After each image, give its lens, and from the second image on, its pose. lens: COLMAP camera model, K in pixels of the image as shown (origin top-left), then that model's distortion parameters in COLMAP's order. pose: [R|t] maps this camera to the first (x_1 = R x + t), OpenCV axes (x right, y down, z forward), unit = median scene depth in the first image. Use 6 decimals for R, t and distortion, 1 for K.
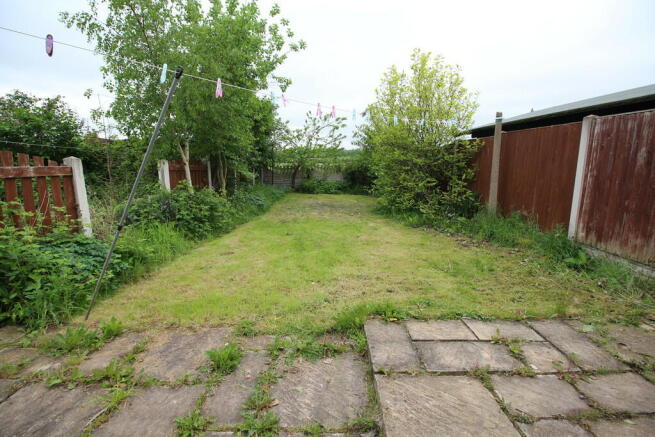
lens RADIAL K [[305.4, 0, 325.6], [0, 305.4, 216.6], [0, 0, 1]] dist [-0.011524, -0.001345]
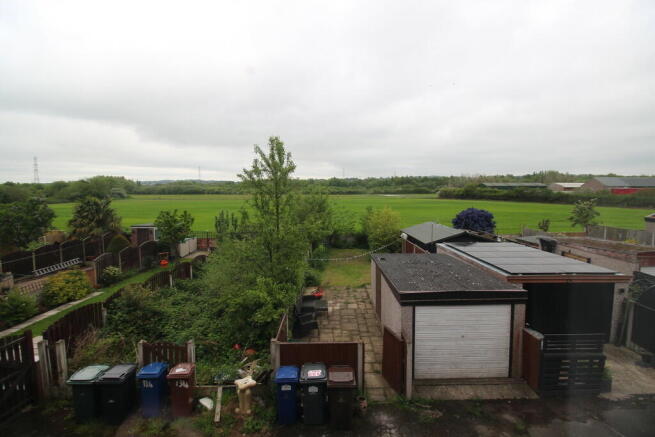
lens RADIAL K [[305.4, 0, 331.7], [0, 305.4, 216.7], [0, 0, 1]] dist [-0.011524, -0.001345]
pose [[0.999922, -0.012414, 0.001292, -0.110267], [0.012479, 0.996095, -0.087406, -0.115624], [-0.000202, 0.087416, 0.996172, -1.150887]]
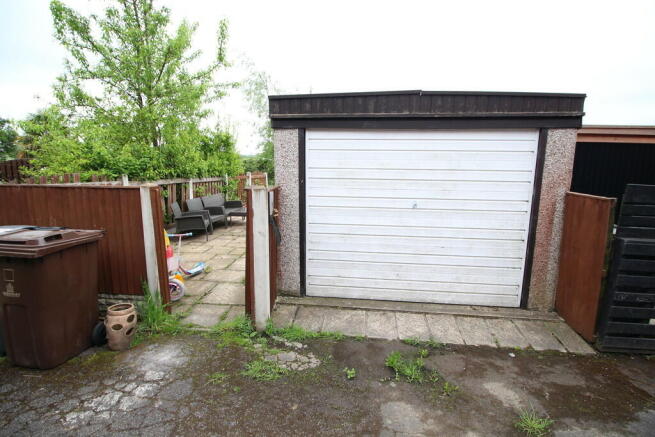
lens RADIAL K [[305.4, 0, 329.7], [0, 305.4, 215.5], [0, 0, 1]] dist [-0.011524, -0.001345]
pose [[0.993154, 0.027199, -0.113600, 0.126036], [-0.029143, 0.999455, -0.015482, 0.105914], [0.113117, 0.018687, 0.993406, -0.763599]]
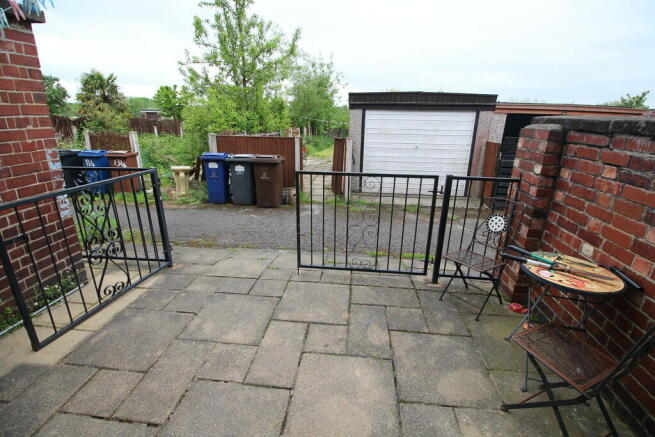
lens RADIAL K [[305.4, 0, 330.4], [0, 305.4, 215.8], [0, 0, 1]] dist [-0.011524, -0.001345]
pose [[0.993857, 0.045464, -0.100906, 0.069592], [-0.031864, 0.990669, 0.132509, 0.149973], [0.105989, -0.128480, 0.986032, -1.103322]]
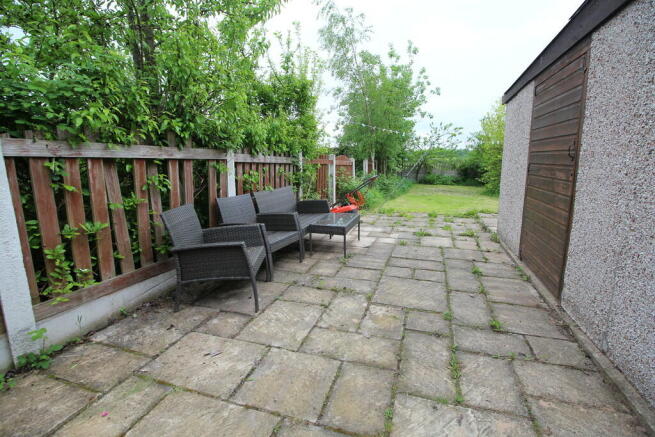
lens RADIAL K [[305.4, 0, 326.5], [0, 305.4, 214.8], [0, 0, 1]] dist [-0.011524, -0.001345]
pose [[0.945342, 0.045455, -0.322897, -0.045813], [-0.048771, 0.998808, -0.002180, 0.084300], [0.322413, 0.017809, 0.946432, -0.423887]]
